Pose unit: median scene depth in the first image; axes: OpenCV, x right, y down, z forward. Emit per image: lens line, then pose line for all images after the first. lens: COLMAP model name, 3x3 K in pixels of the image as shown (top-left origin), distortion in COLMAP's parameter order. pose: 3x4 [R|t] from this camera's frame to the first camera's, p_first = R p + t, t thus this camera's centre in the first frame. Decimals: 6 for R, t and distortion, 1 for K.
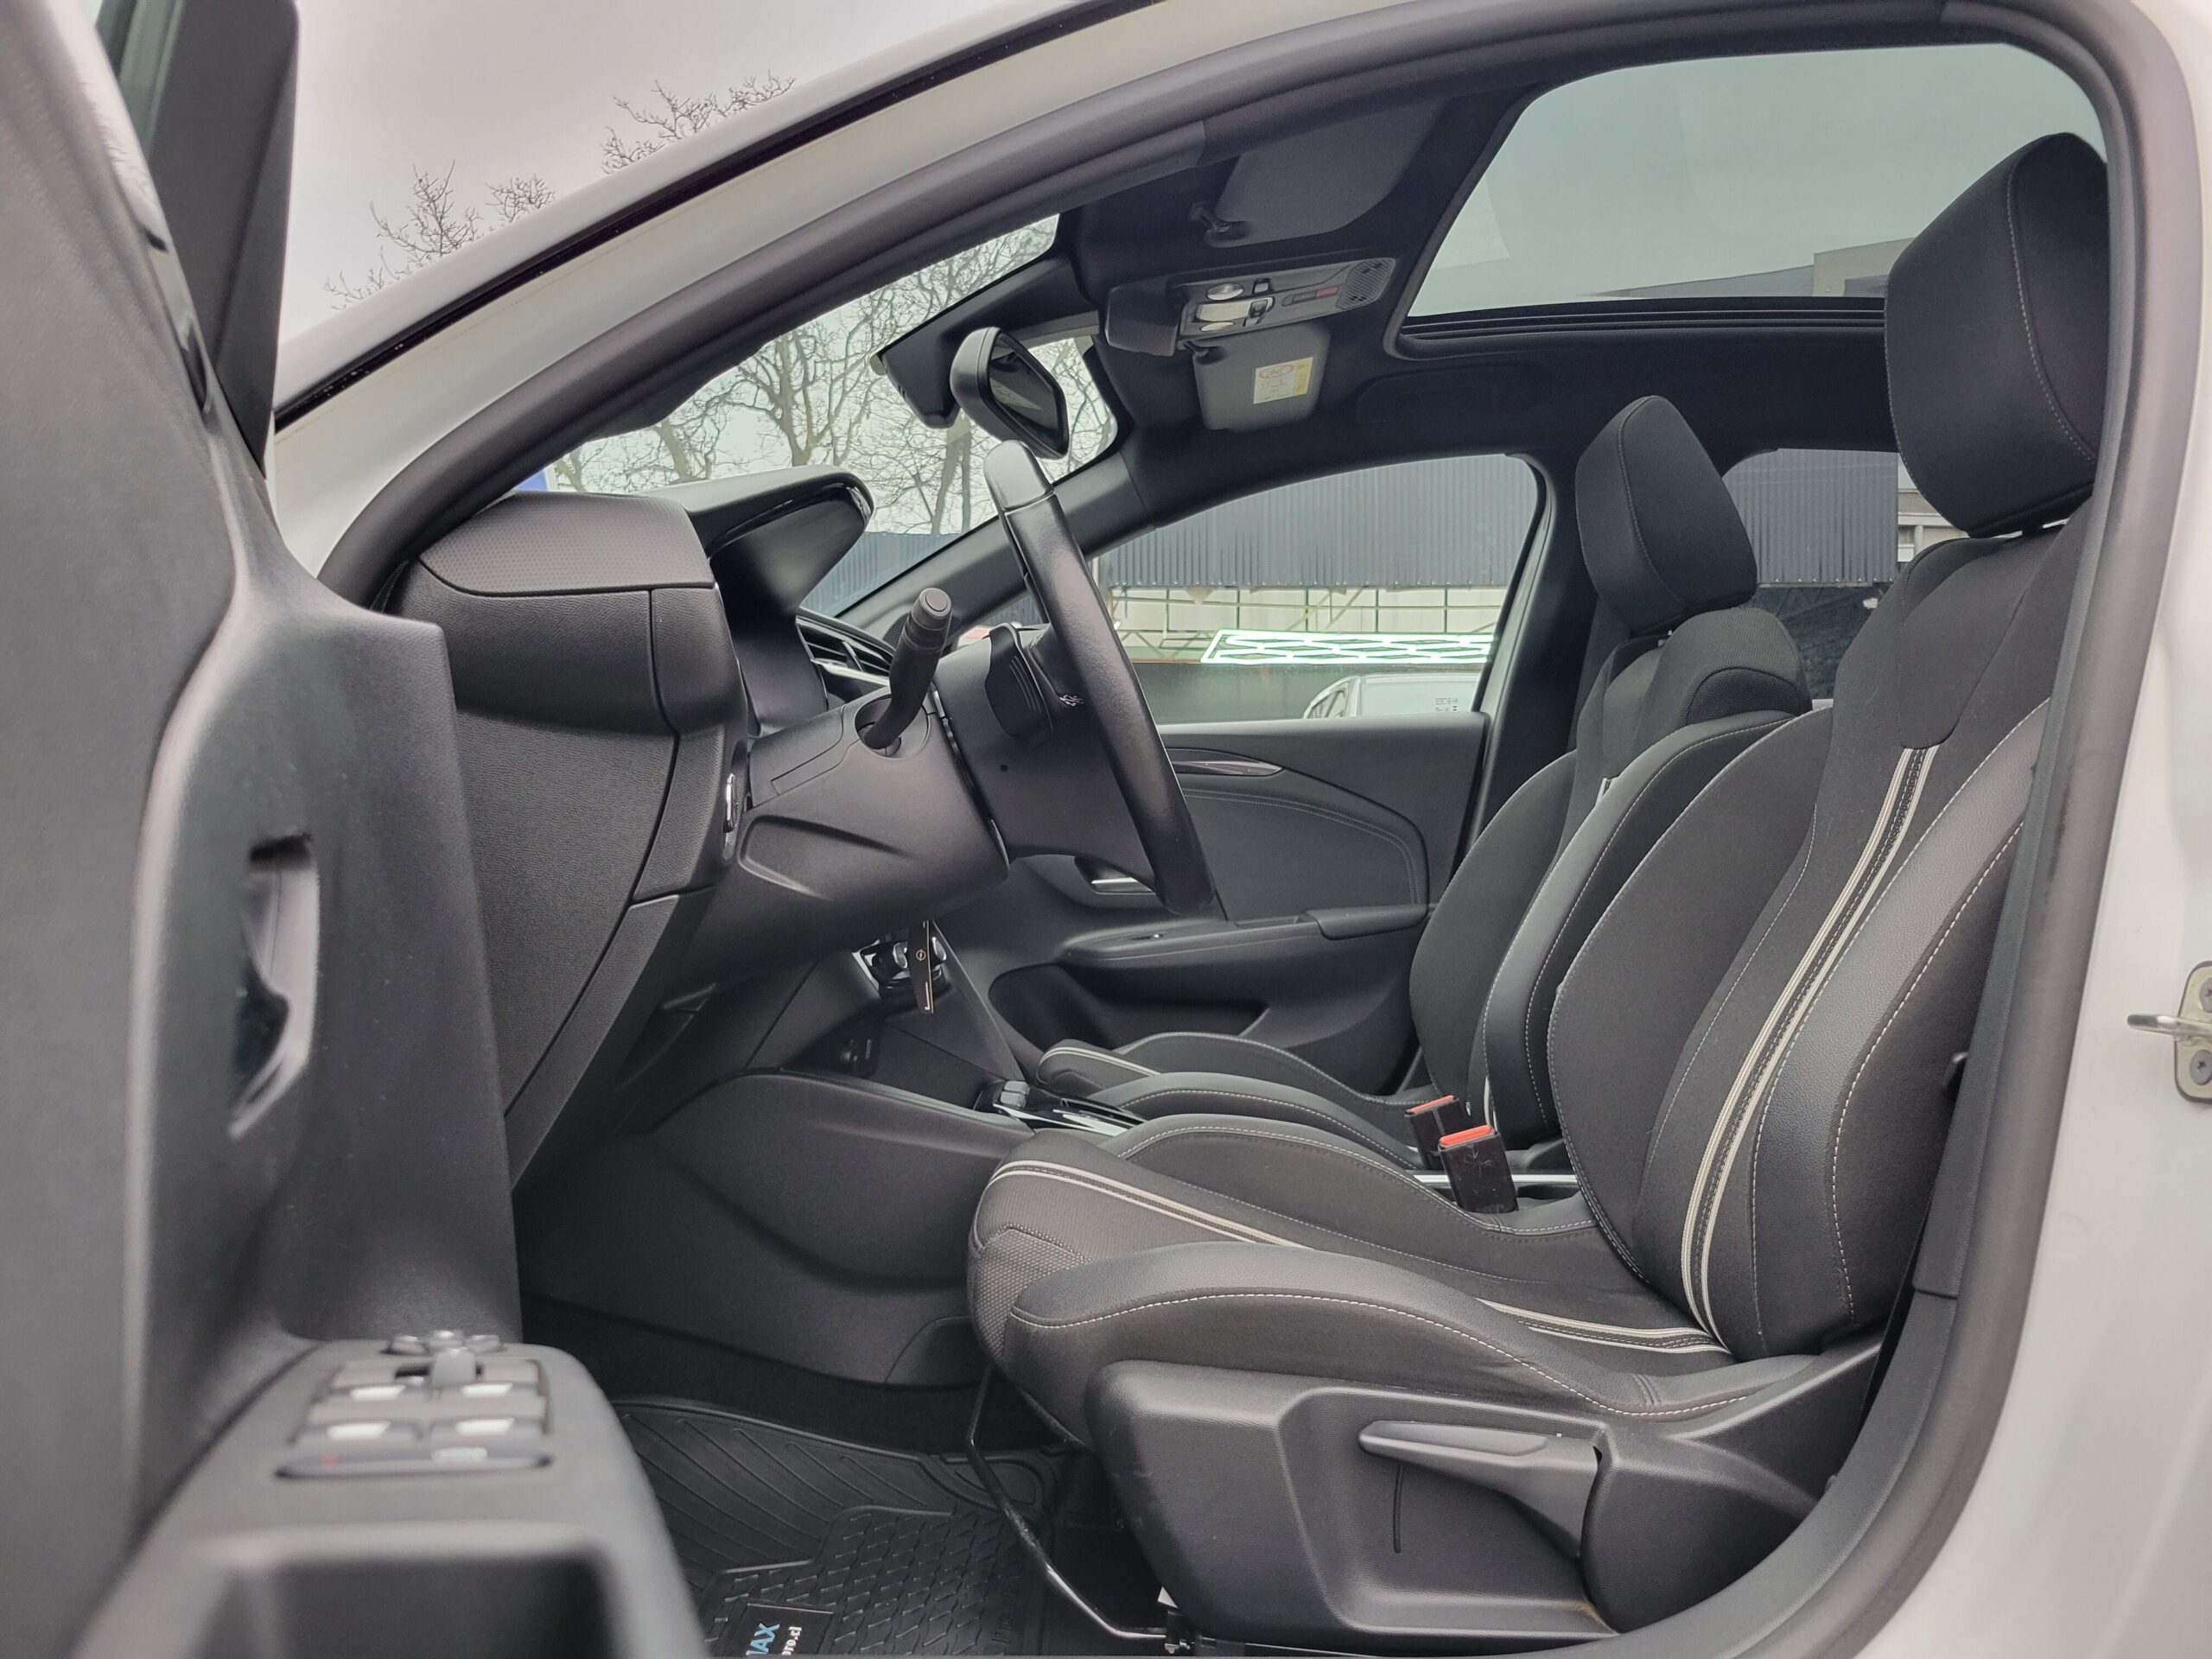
lens RADIAL K [[1690.2, 0, 1104.2], [0, 1690.2, 823.3], [0, 0, 1]] dist [0.030013, -0.010997]
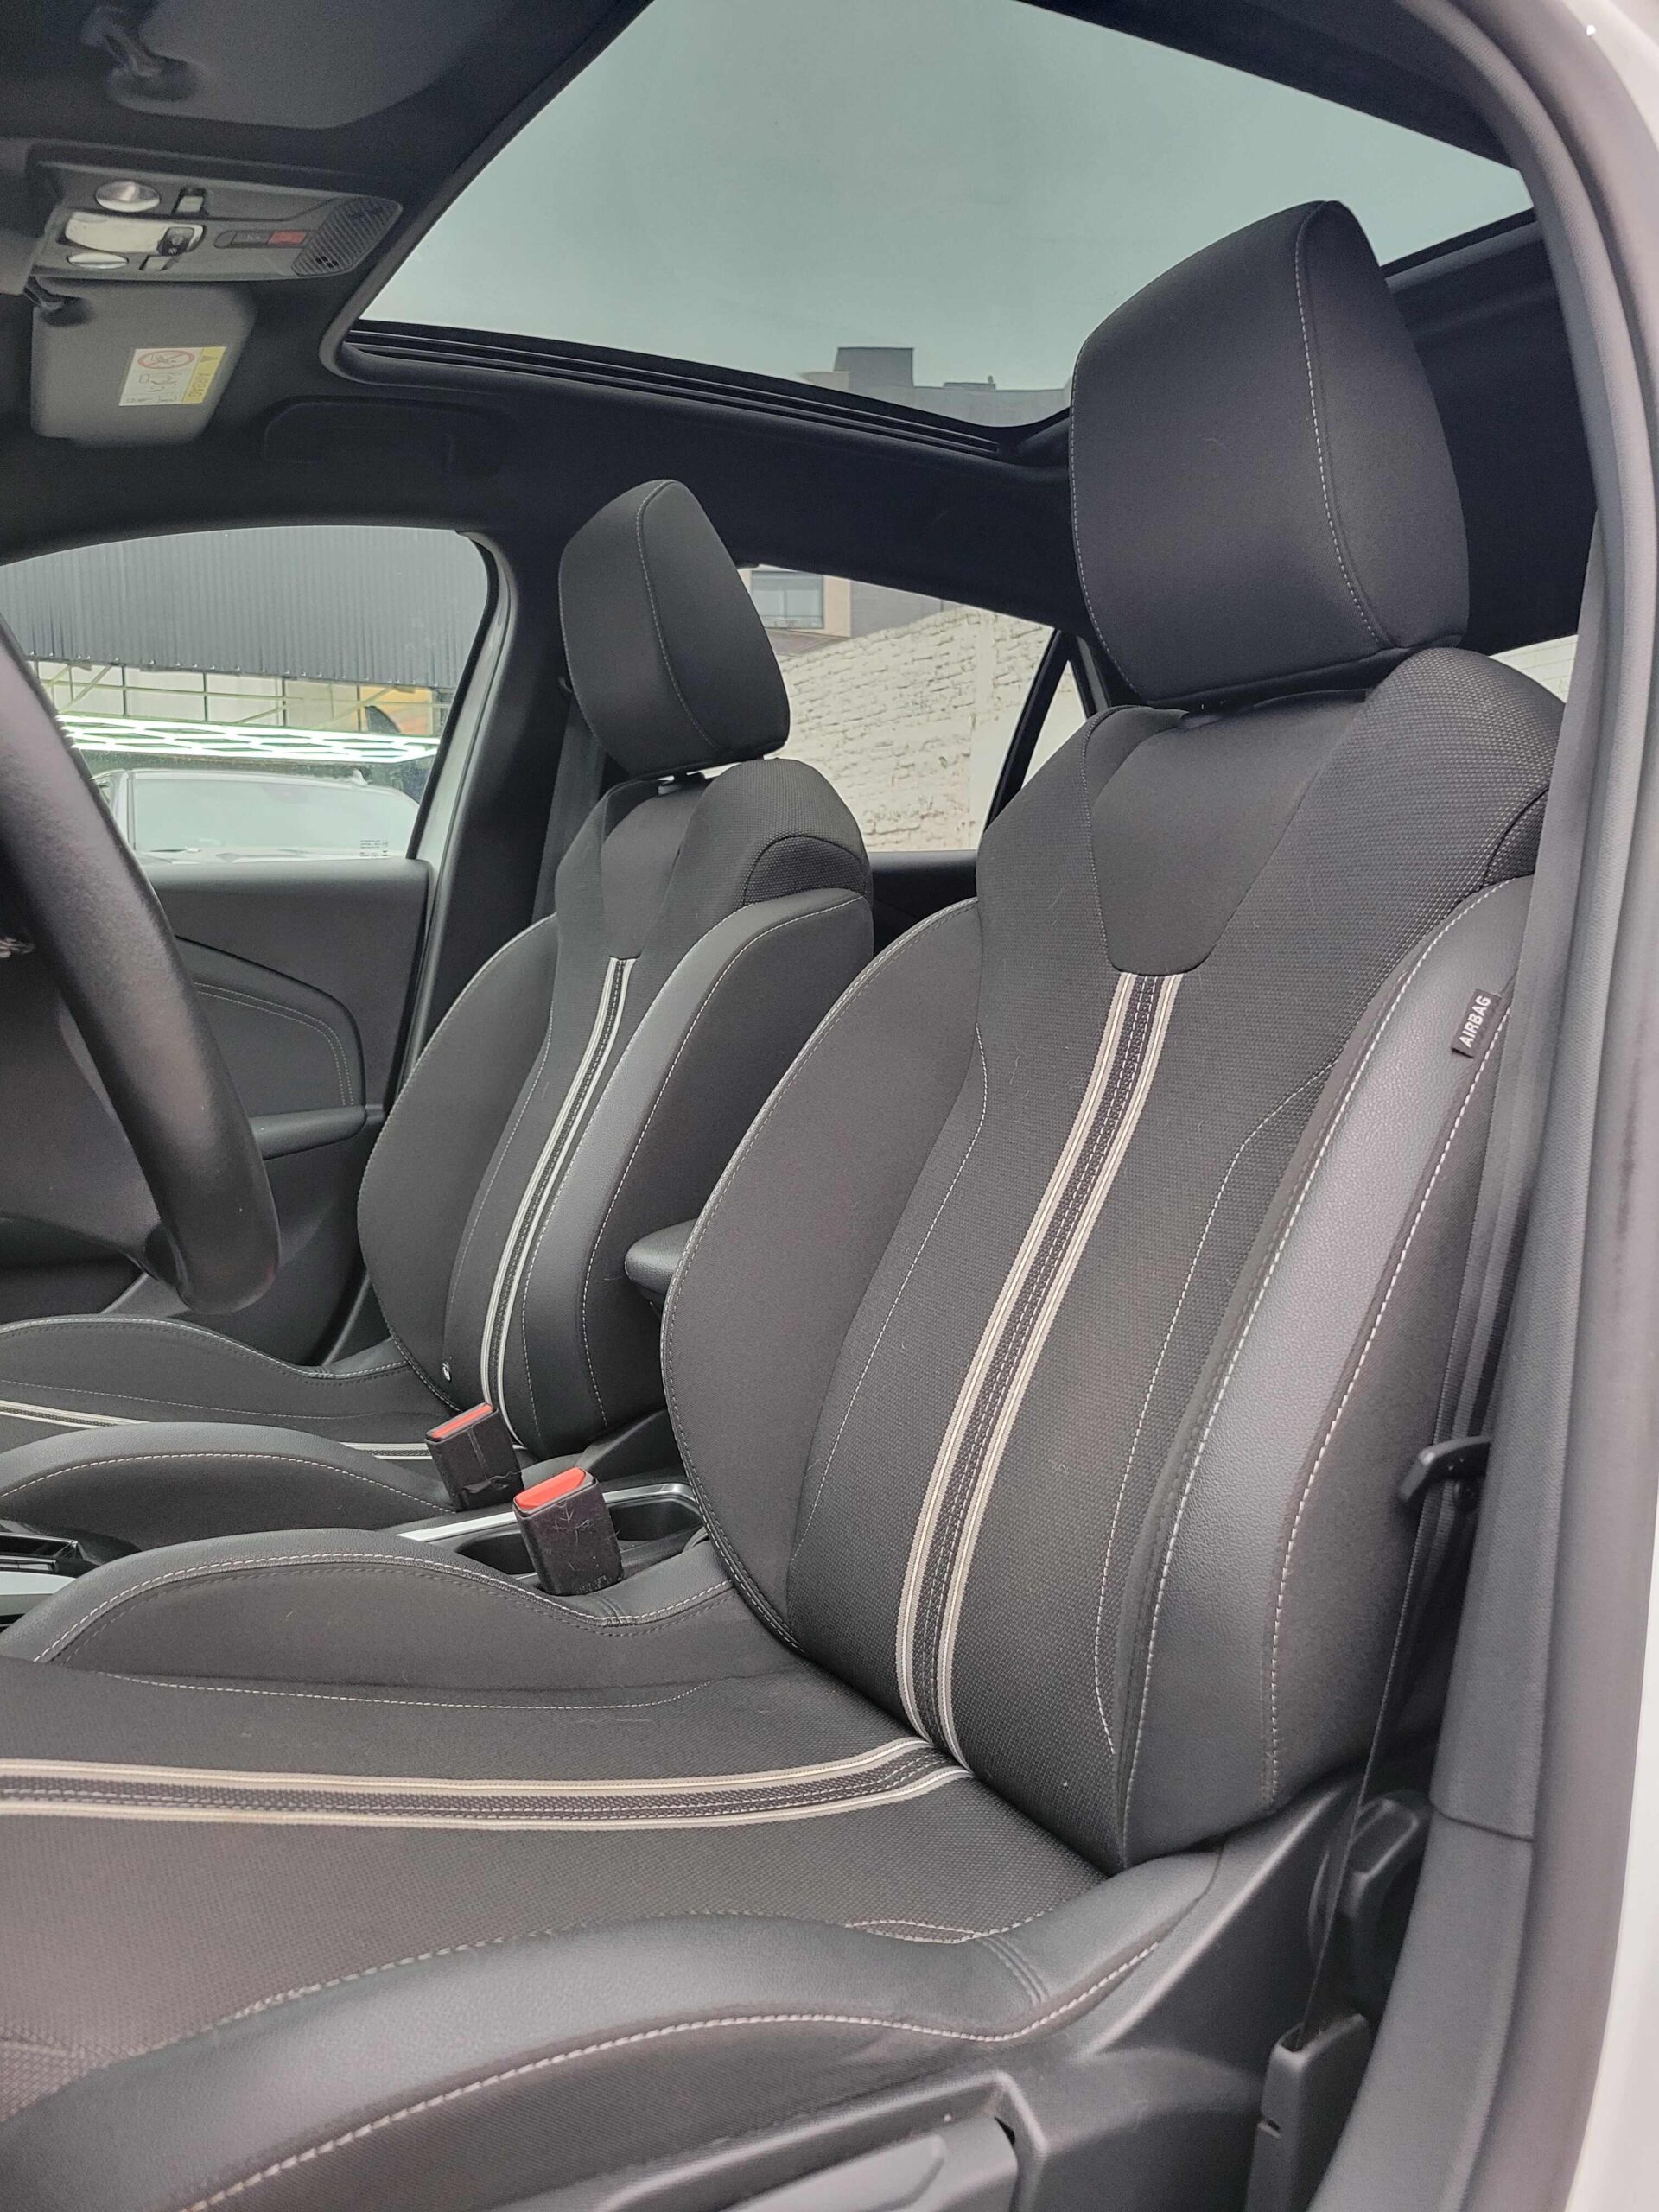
lens RADIAL K [[1690.2, 0, 863.3], [0, 1690.2, 1095.4], [0, 0, 1]] dist [0.030013, -0.010997]
pose [[0.844937, -0.051689, 0.532363, -0.042185], [-0.001268, 0.995123, 0.098631, -0.044877], [-0.534865, -0.084012, 0.840751, 0.268287]]
